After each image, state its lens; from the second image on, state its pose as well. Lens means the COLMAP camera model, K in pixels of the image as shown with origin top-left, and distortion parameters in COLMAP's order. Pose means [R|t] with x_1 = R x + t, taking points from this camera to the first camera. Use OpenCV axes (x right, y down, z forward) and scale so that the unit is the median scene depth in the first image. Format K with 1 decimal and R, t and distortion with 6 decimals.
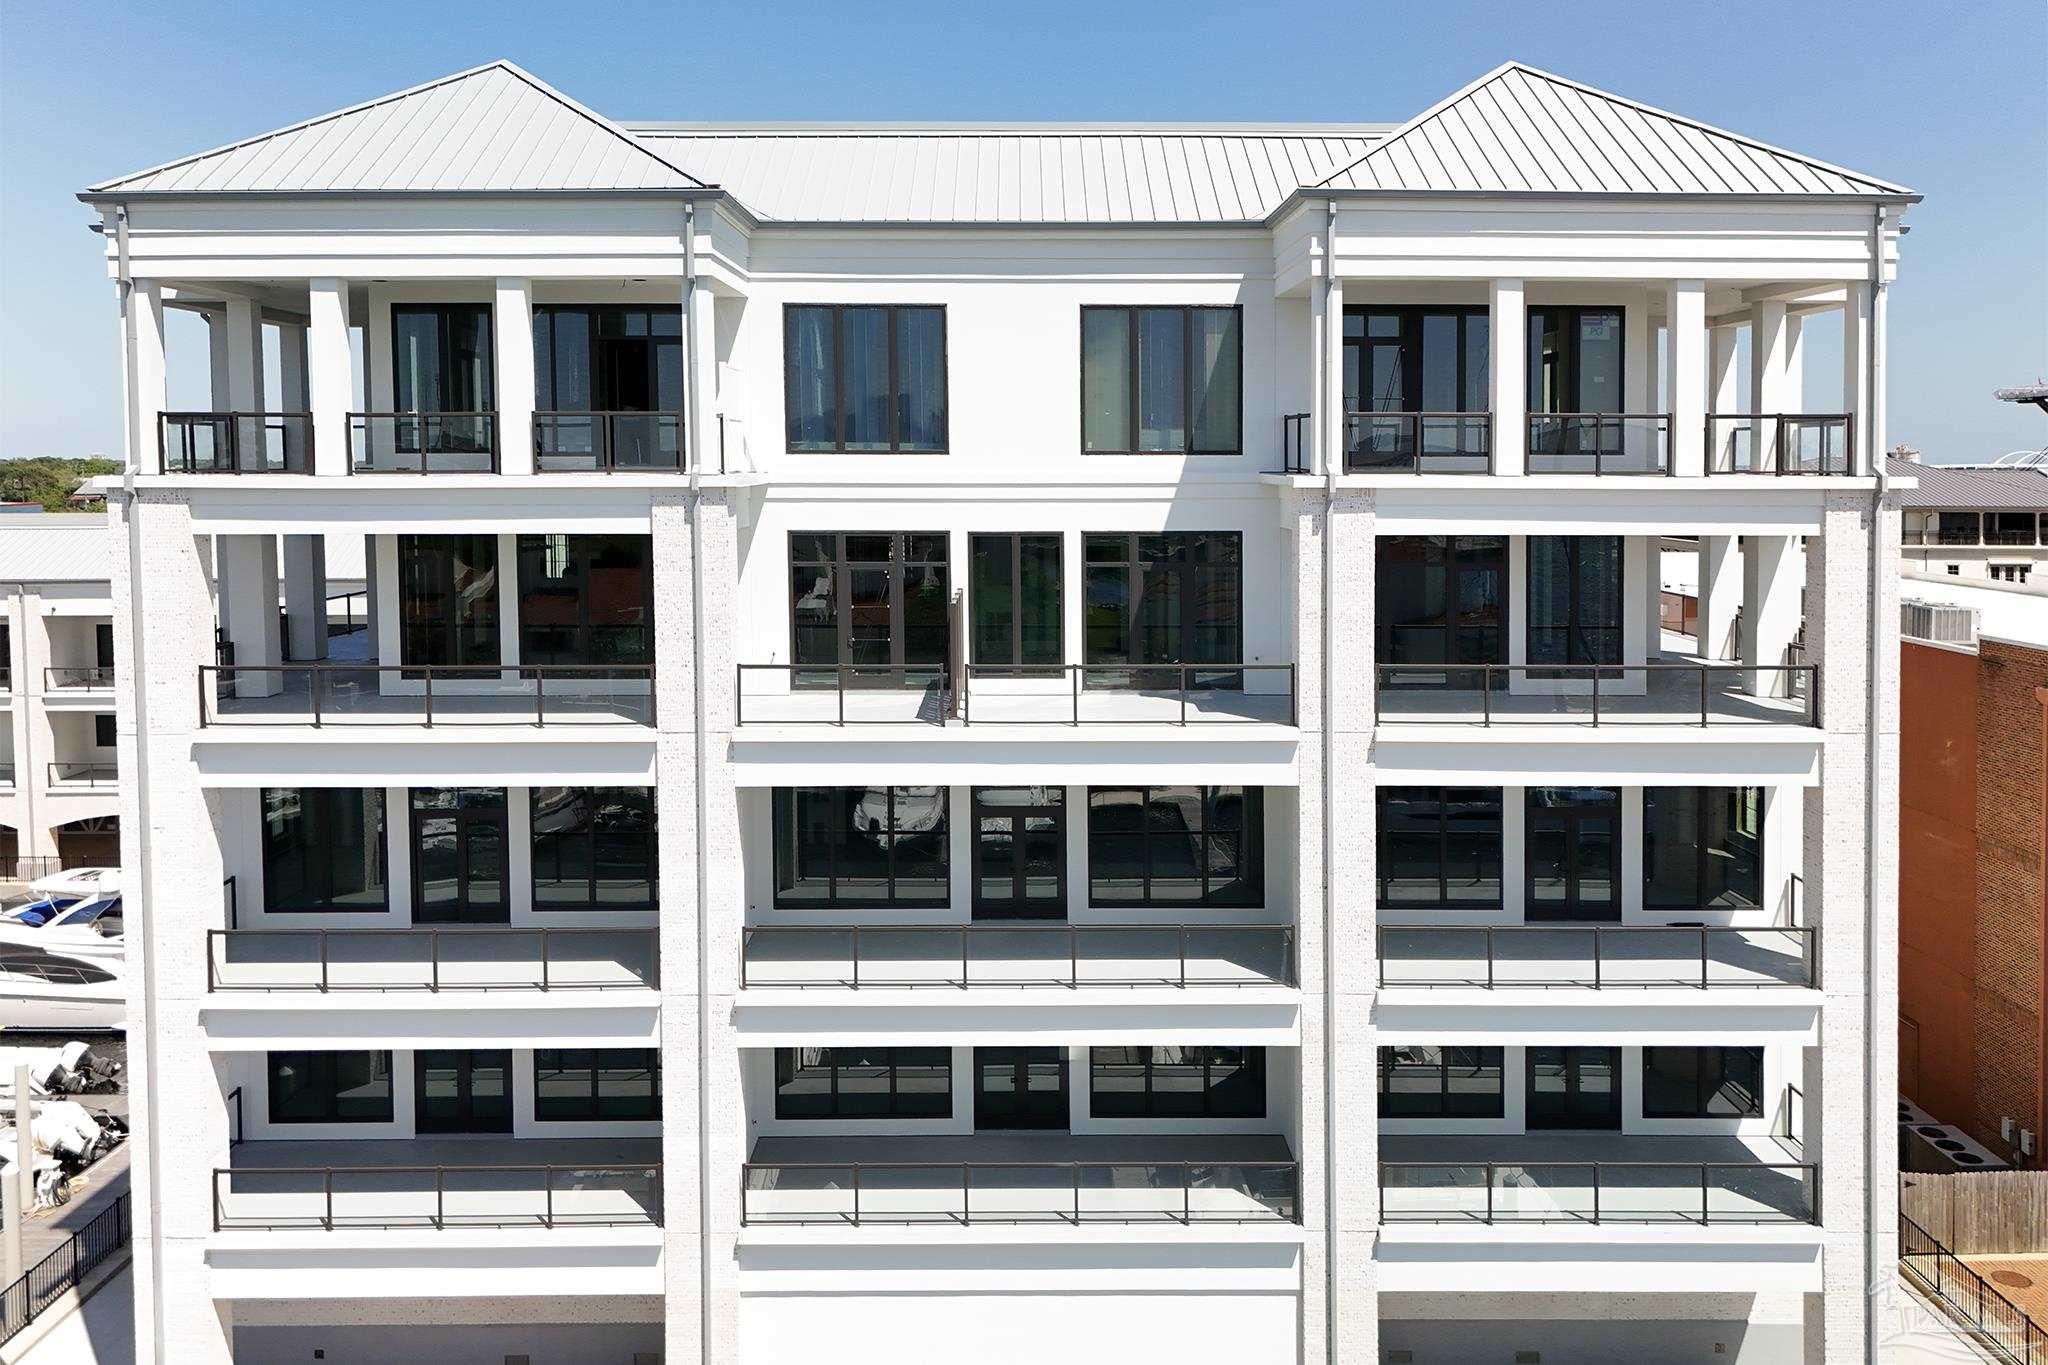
lens RADIAL K [[1550.4, 0, 1004.2], [0, 1550.4, 469.5], [0, 0, 1]] dist [0.044547, -0.021587]
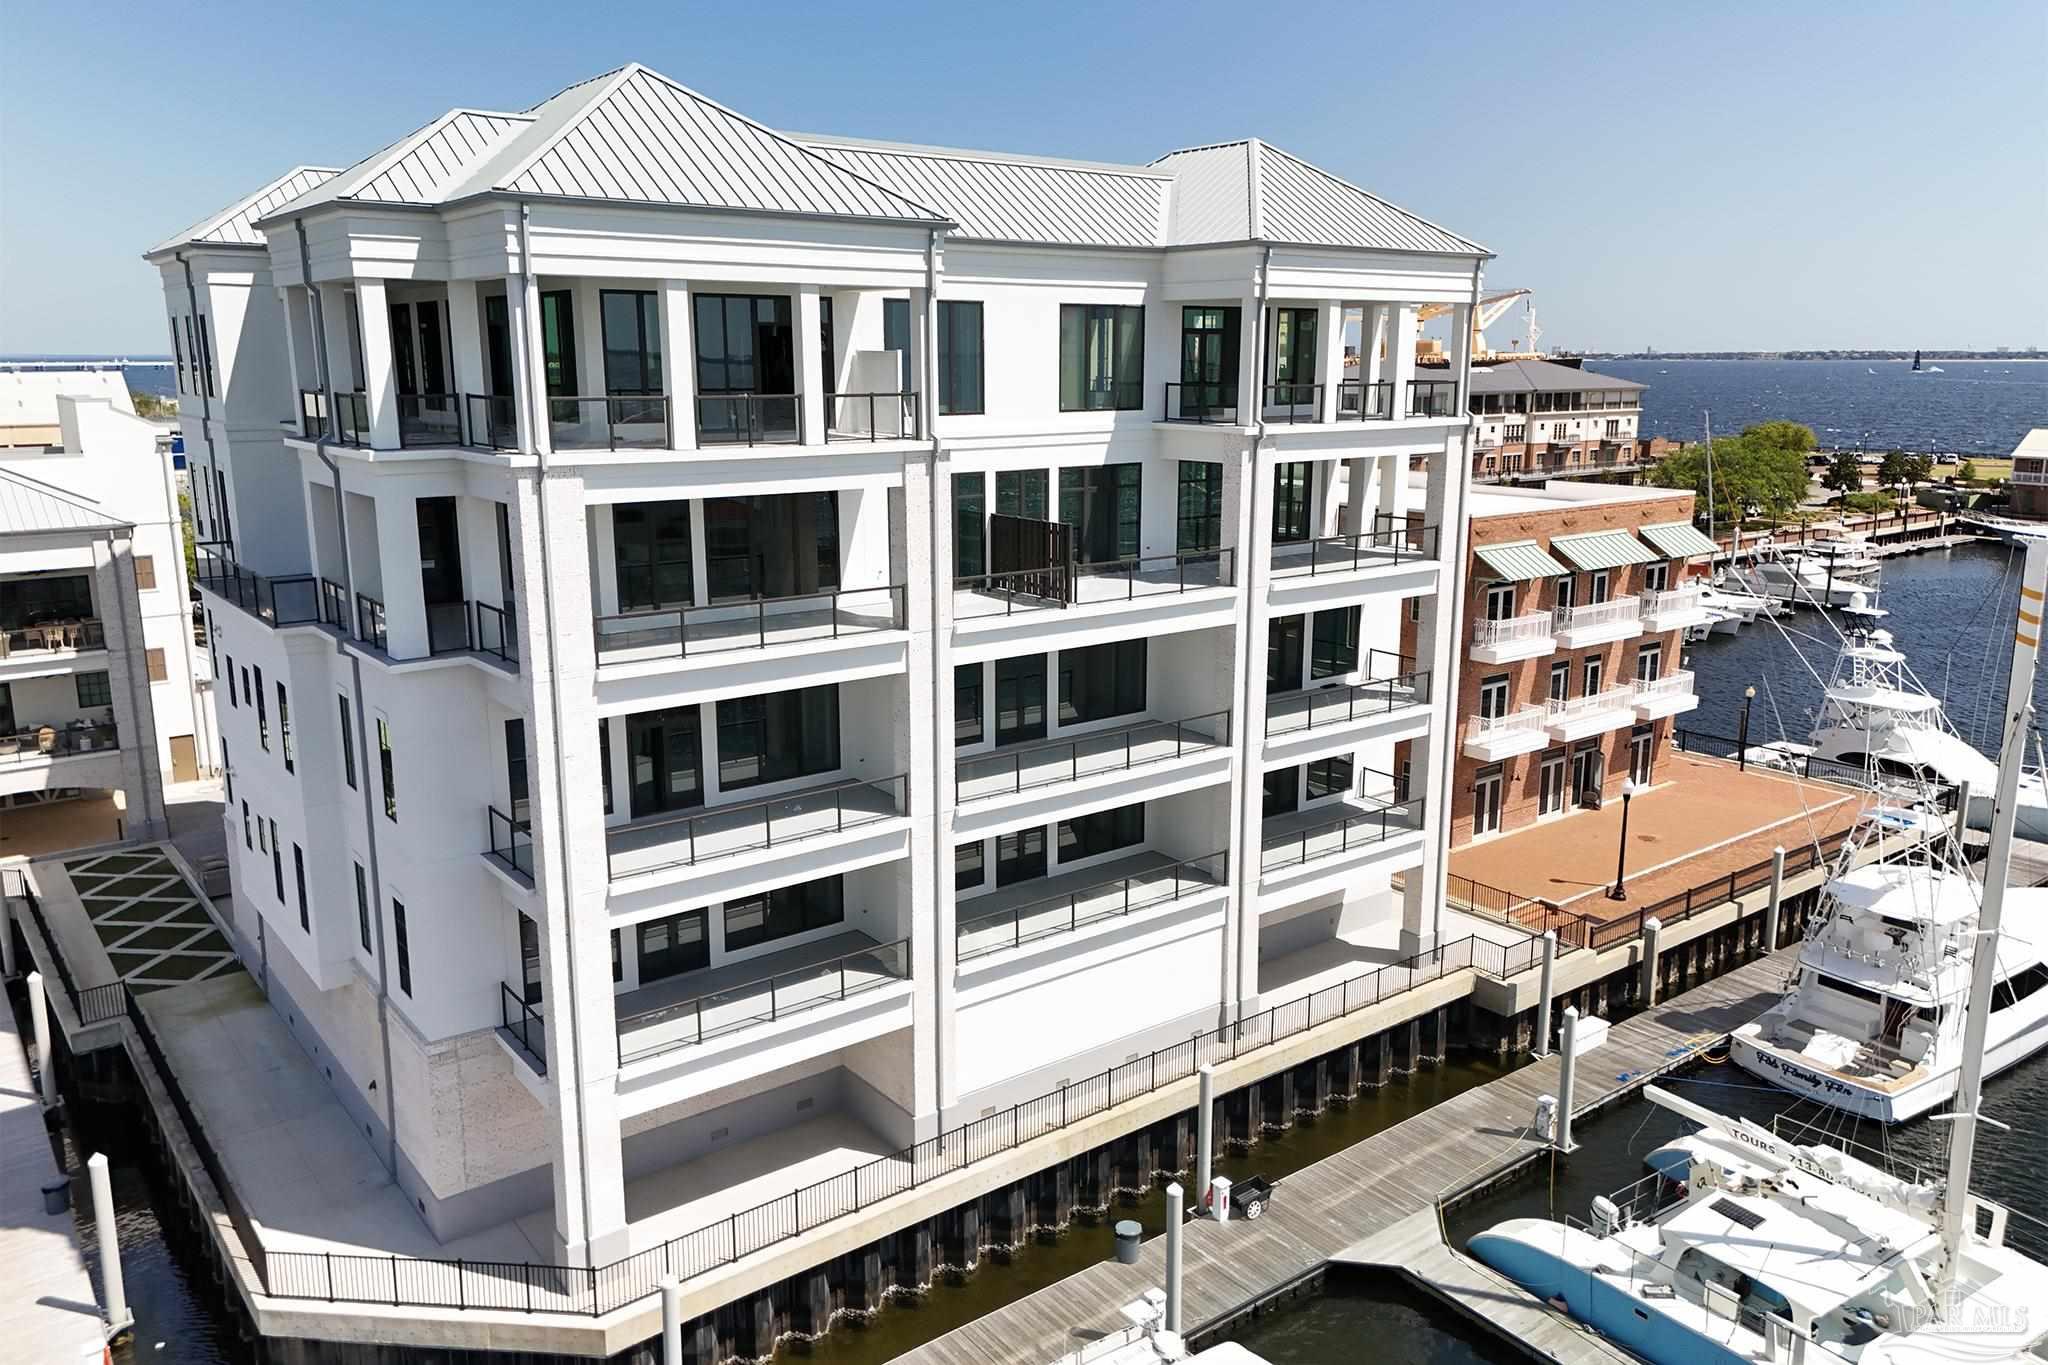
lens RADIAL K [[1550.4, 0, 1007.2], [0, 1550.4, 633.7], [0, 0, 1]] dist [0.044547, -0.021587]
pose [[0.800602, -0.110864, 0.588852, -0.882817], [0.014764, 0.986086, 0.165579, -0.048155], [-0.599015, -0.123869, 0.791099, -0.110685]]
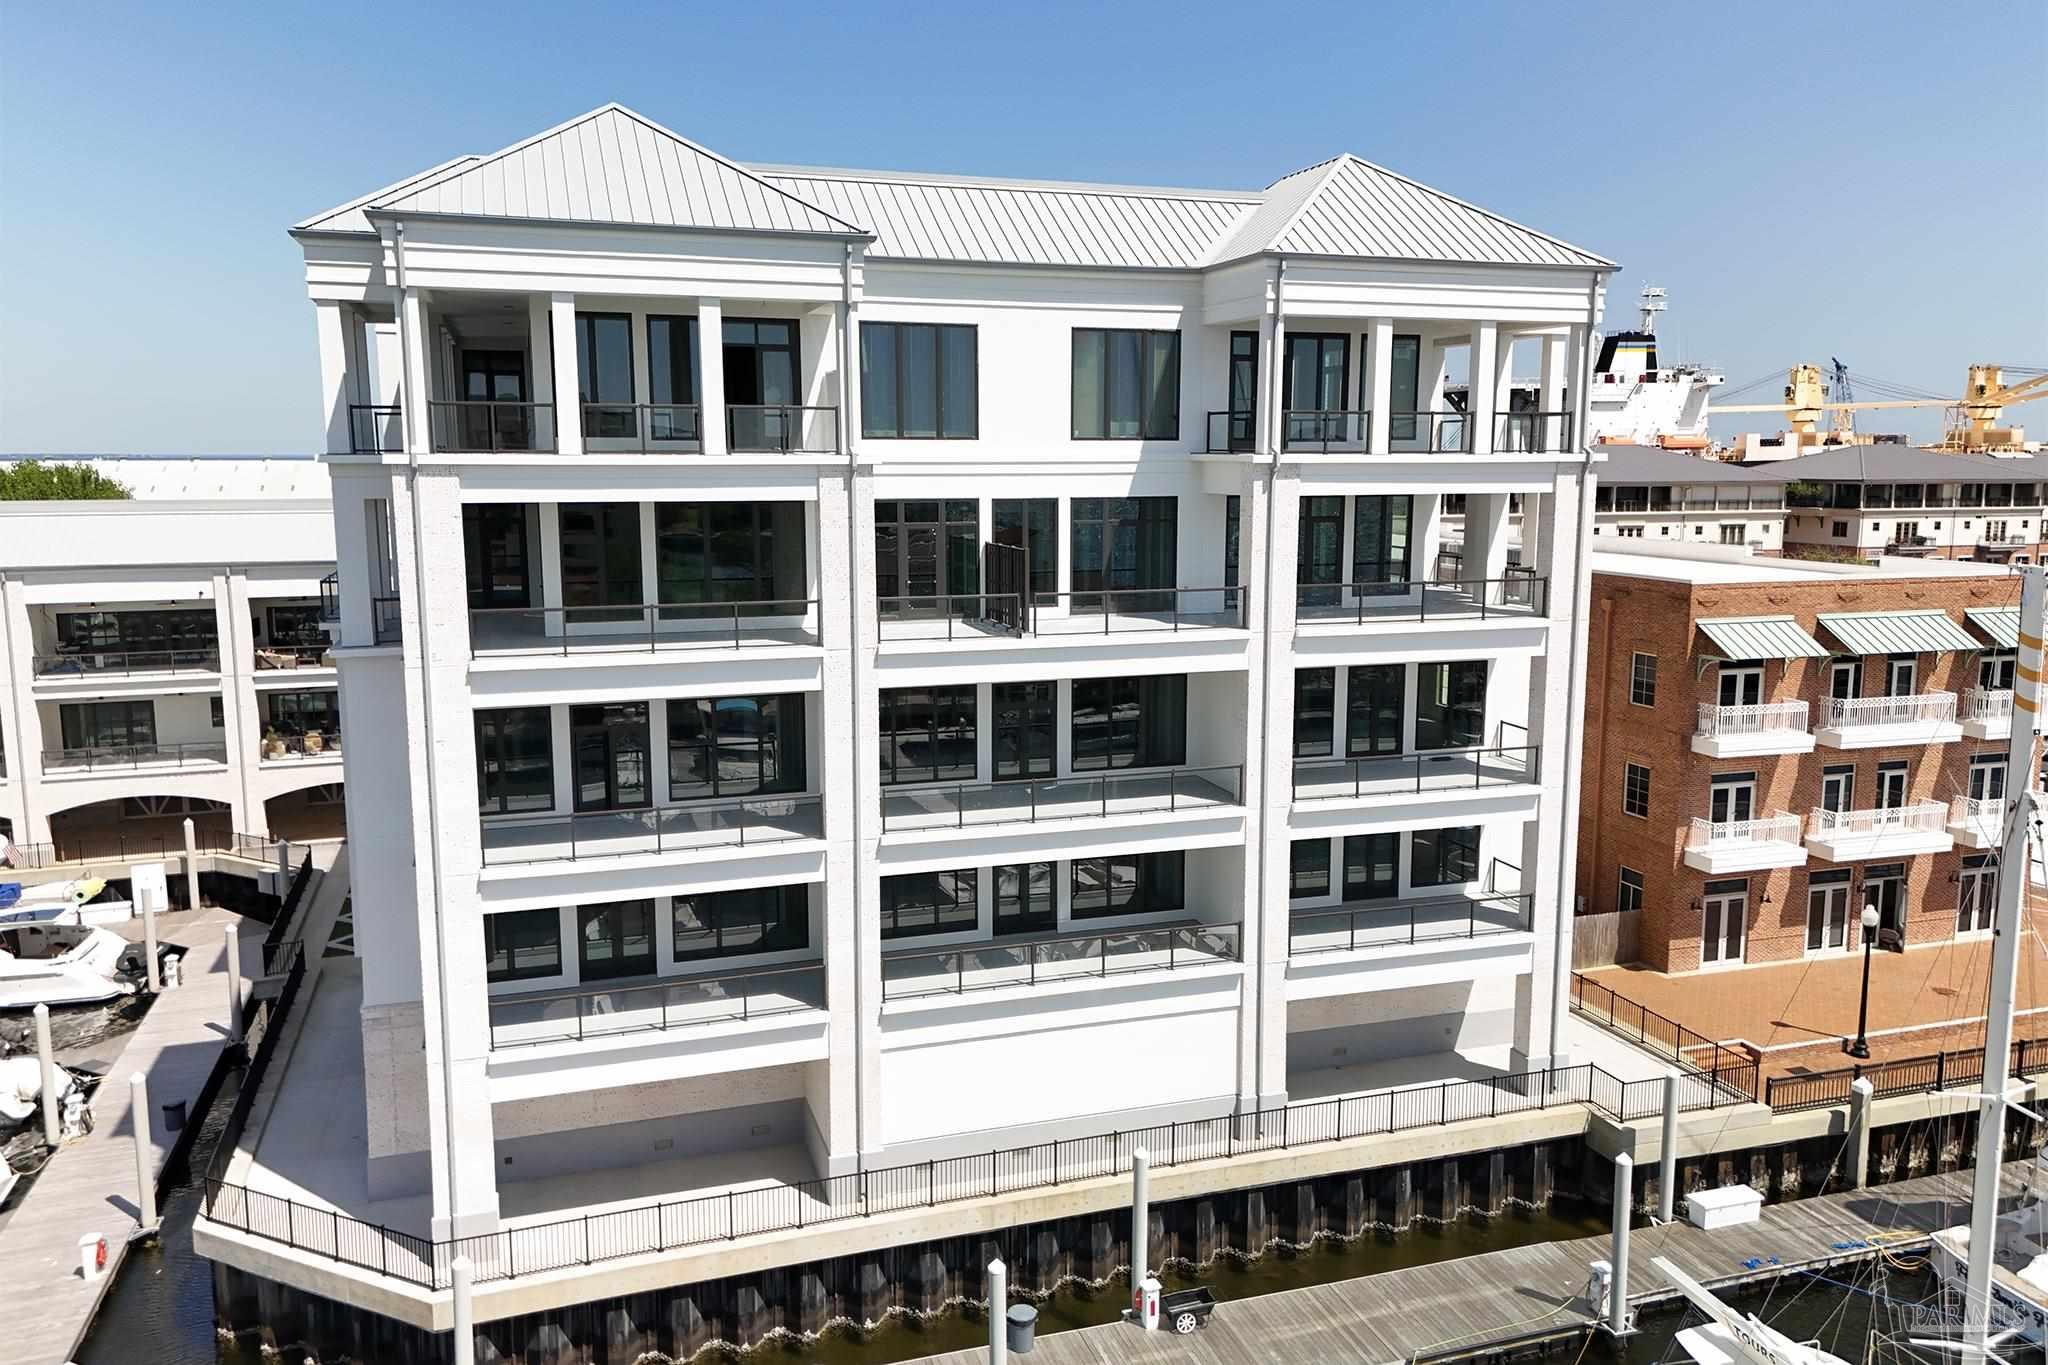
lens RADIAL K [[1550.4, 0, 974.5], [0, 1550.4, 626.9], [0, 0, 1]] dist [0.044547, -0.021587]
pose [[0.954063, -0.036529, 0.297371, -0.457779], [0.005388, 0.994471, 0.104873, 0.010191], [-0.299558, -0.098454, 0.948985, -0.276130]]
